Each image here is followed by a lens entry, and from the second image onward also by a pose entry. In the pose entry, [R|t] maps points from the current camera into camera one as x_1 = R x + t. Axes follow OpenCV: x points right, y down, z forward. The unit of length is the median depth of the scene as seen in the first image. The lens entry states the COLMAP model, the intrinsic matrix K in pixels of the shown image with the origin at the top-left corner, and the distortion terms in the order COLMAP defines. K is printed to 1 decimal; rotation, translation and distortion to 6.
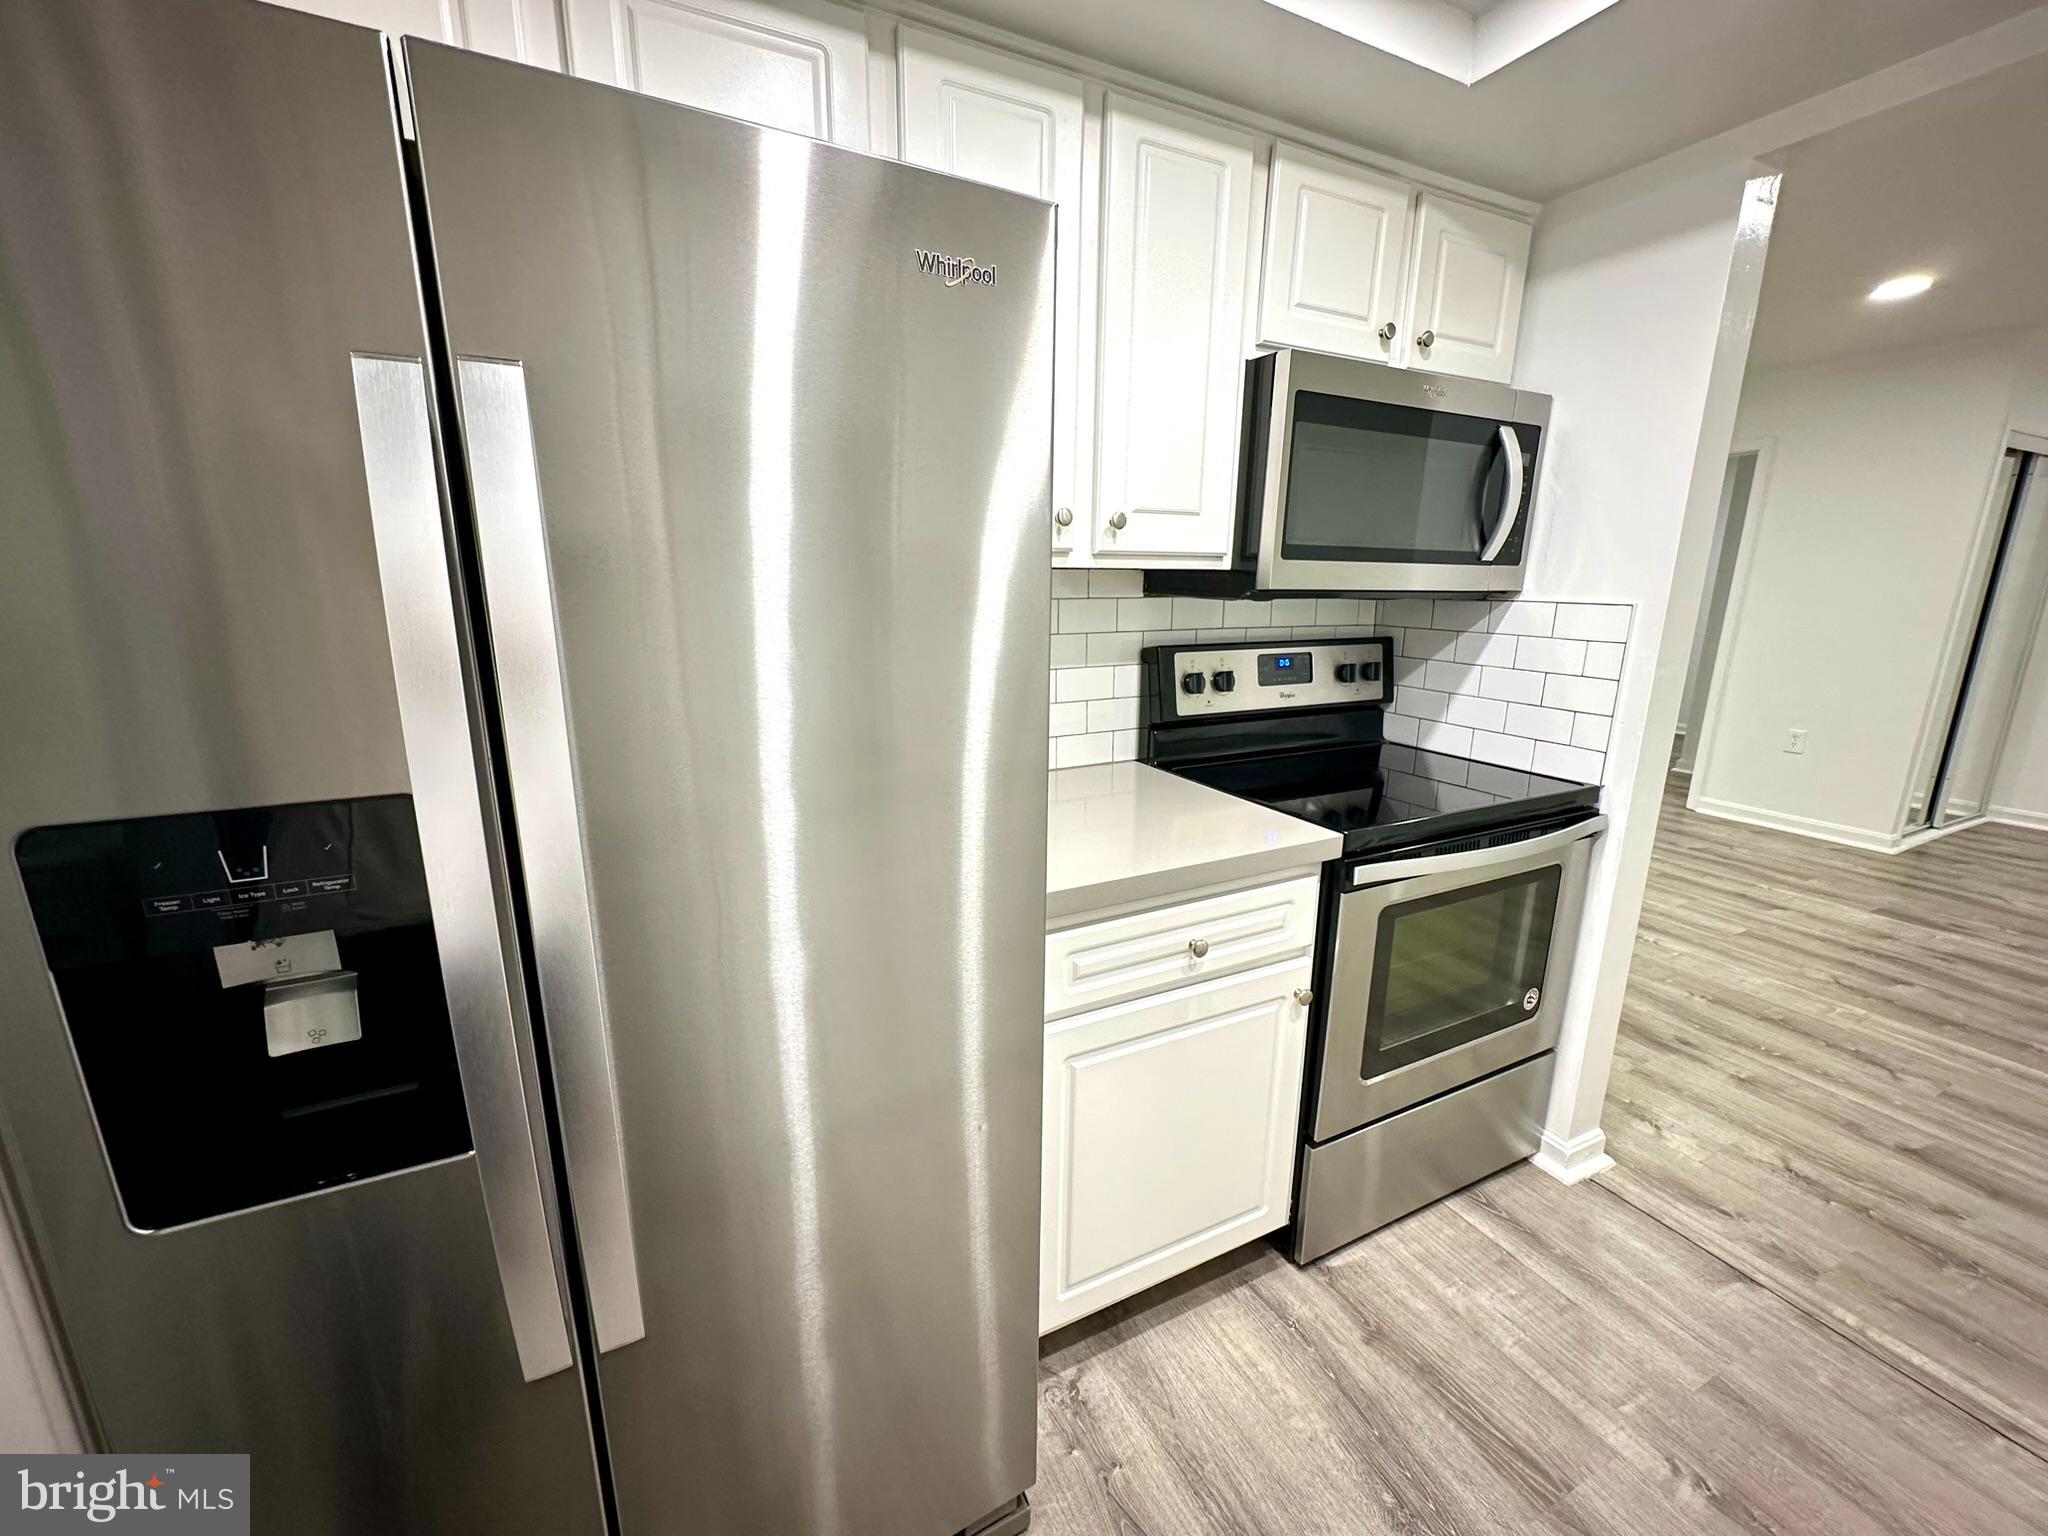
lens RADIAL K [[822.1, 0, 1022.0], [0, 822.1, 779.5], [0, 0, 1]] dist [-0.002072, 0.000994]
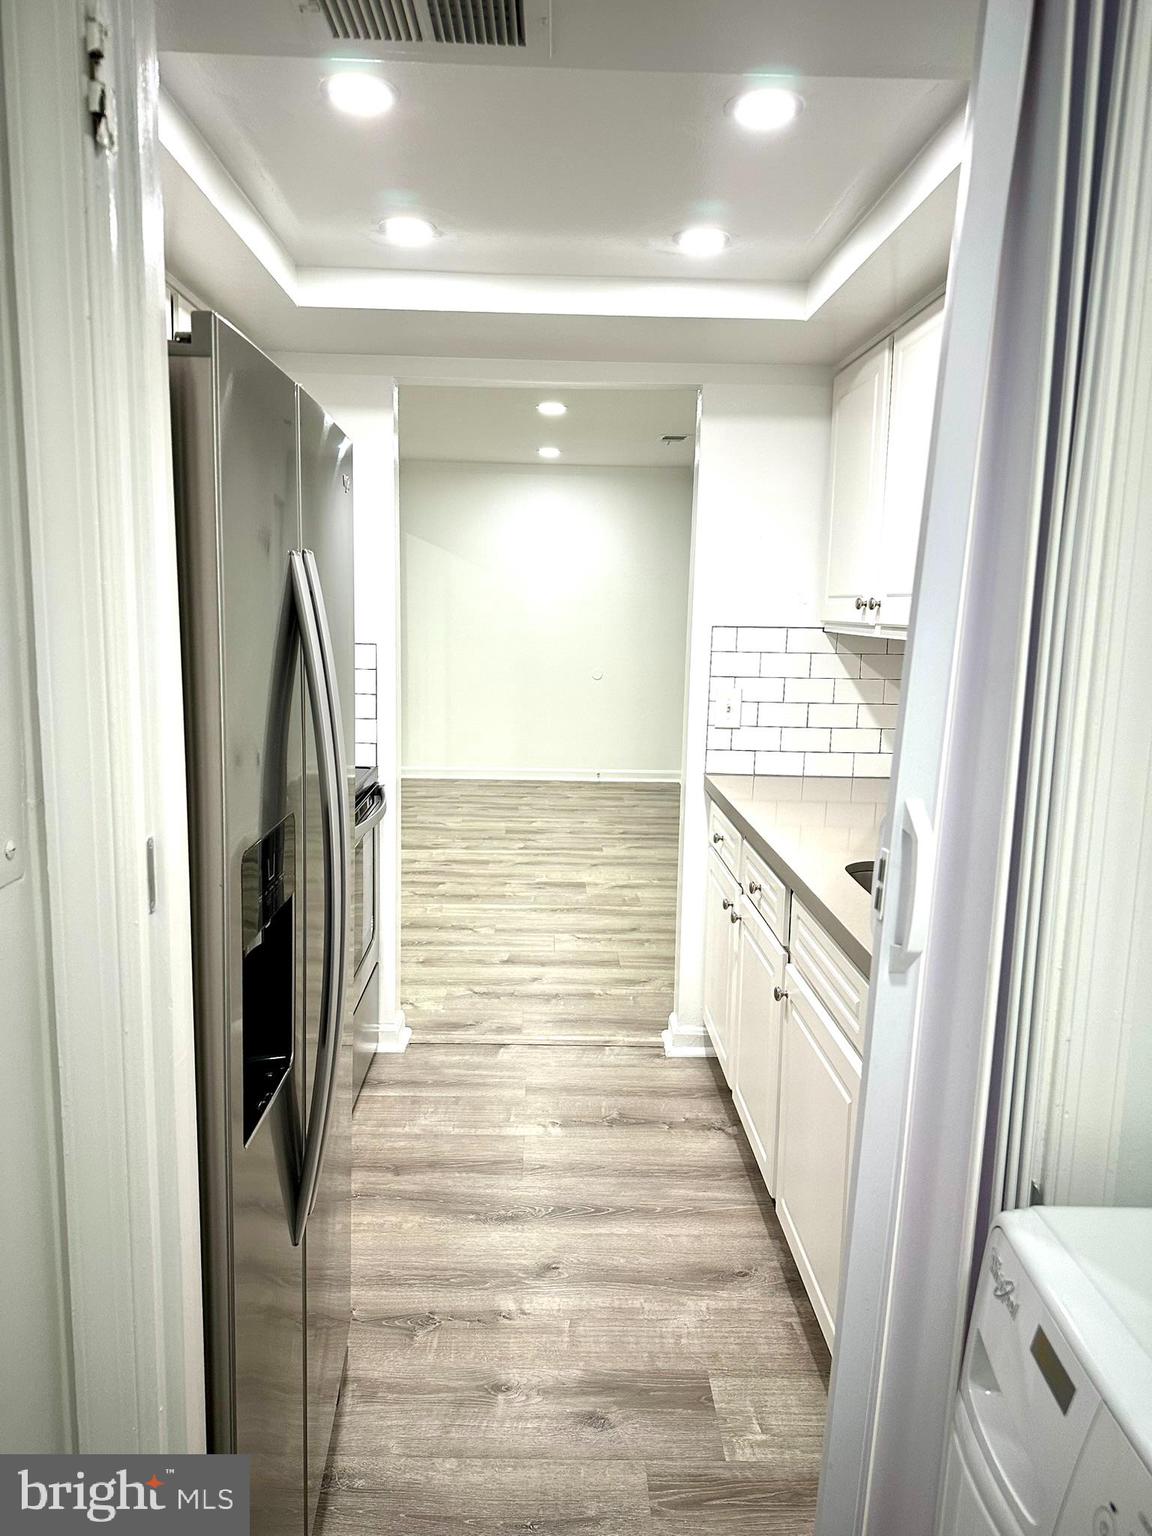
lens RADIAL K [[1076.2, 0, 571.3], [0, 1076.2, 773.7], [0, 0, 1]] dist [0.040580, -0.046713]
pose [[0.421401, -0.142271, 0.895645, -0.938331], [0.199100, 0.978036, 0.061682, -0.032676], [-0.884749, 0.152330, 0.440471, -0.162969]]
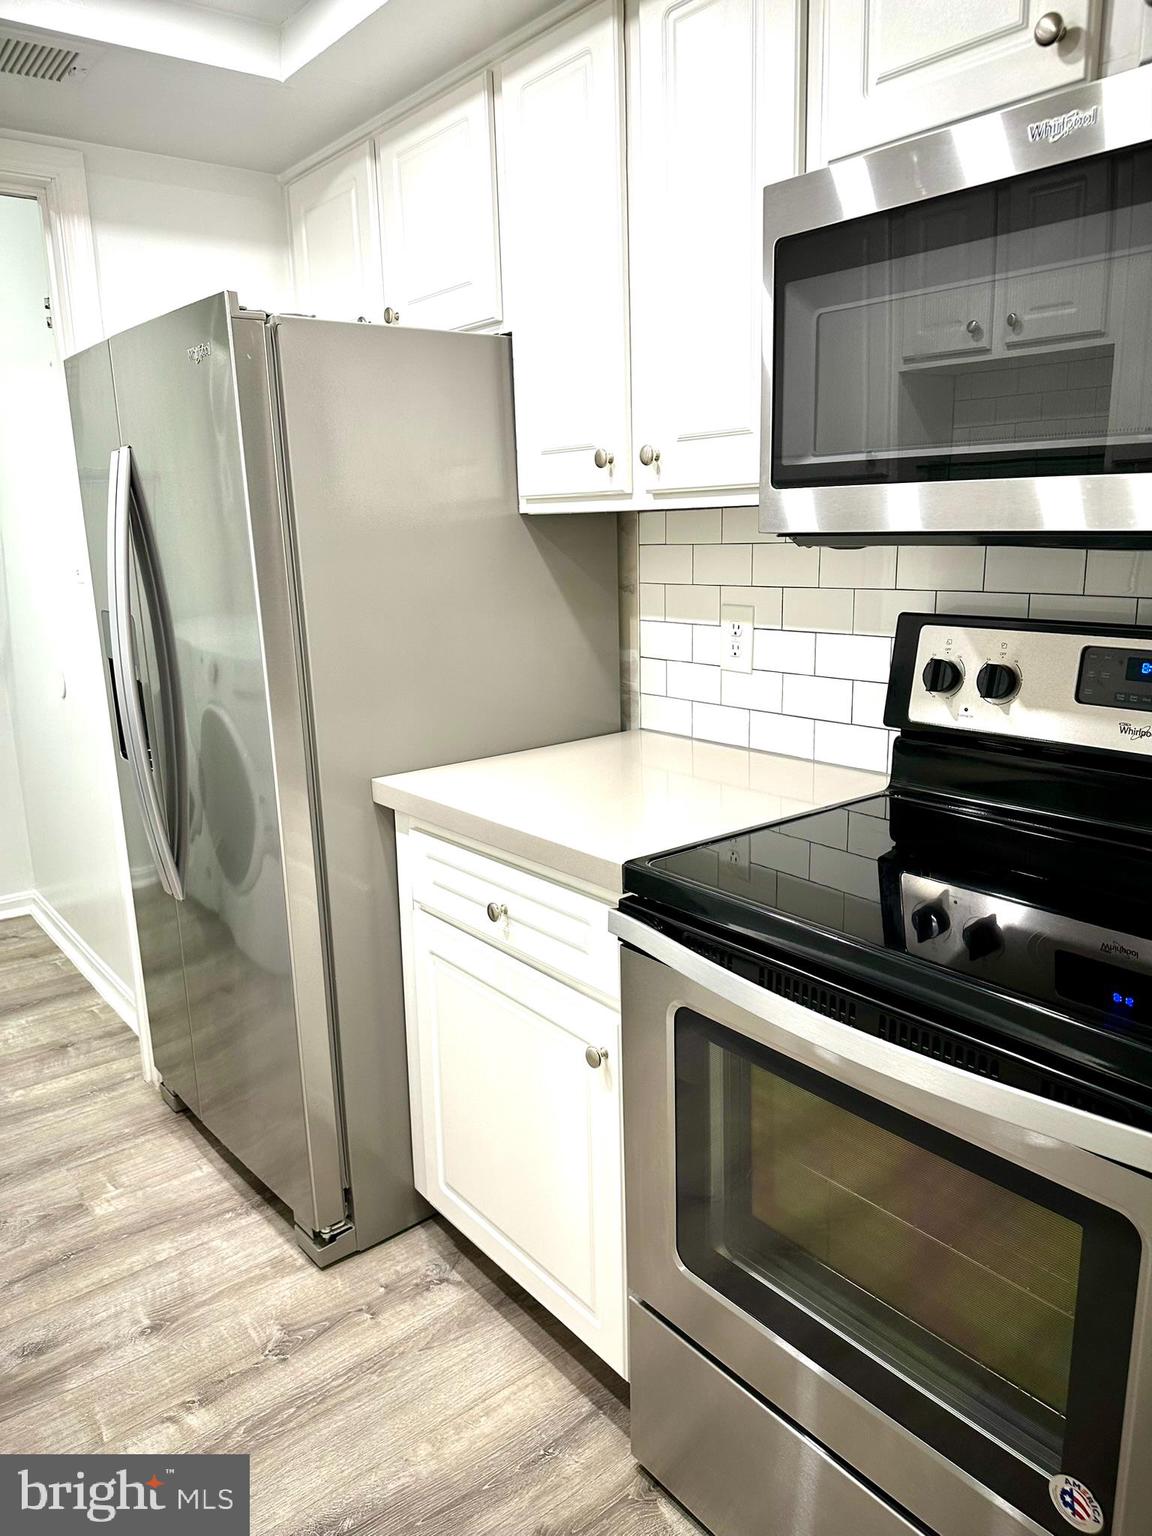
lens RADIAL K [[1076.2, 0, 559.2], [0, 1076.2, 768.3], [0, 0, 1]] dist [0.040580, -0.046713]
pose [[0.197433, 0.205431, -0.958550, 1.153663], [-0.209759, 0.964004, 0.163396, -0.145377], [0.957612, 0.168805, 0.233417, 0.622741]]
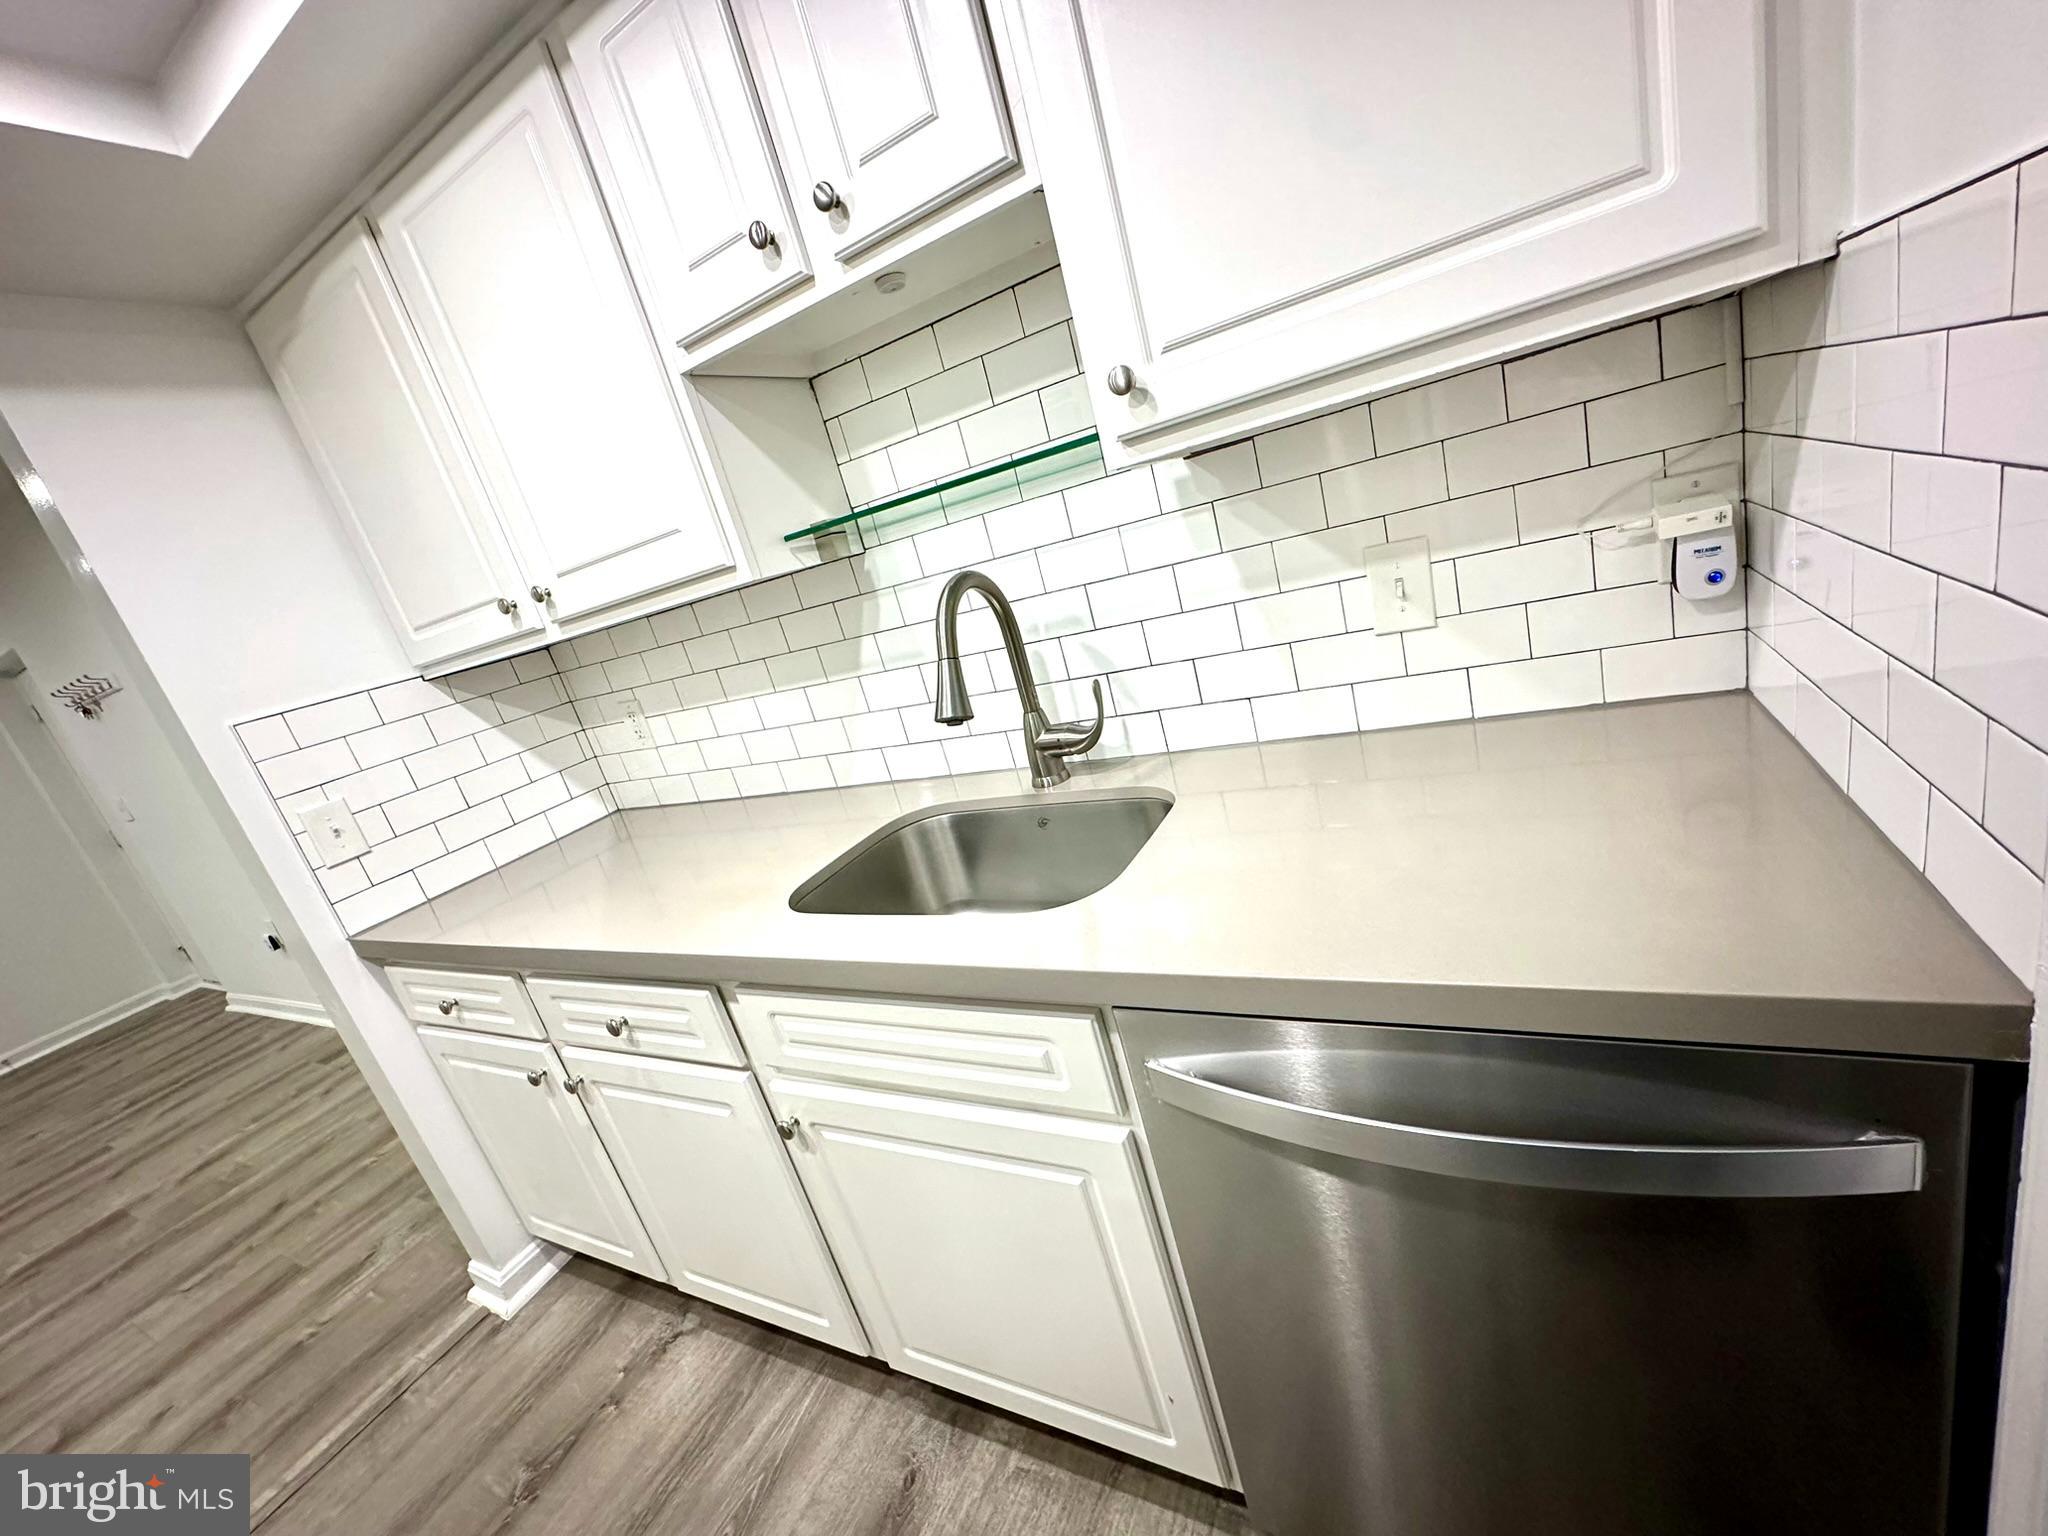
lens RADIAL K [[822.1, 0, 1026.4], [0, 822.1, 765.0], [0, 0, 1]] dist [-0.002072, 0.000994]
pose [[-0.567959, -0.086090, 0.818542, -0.270543], [0.437642, 0.810682, 0.388928, -0.058380], [-0.697060, 0.579123, -0.422757, 0.244509]]
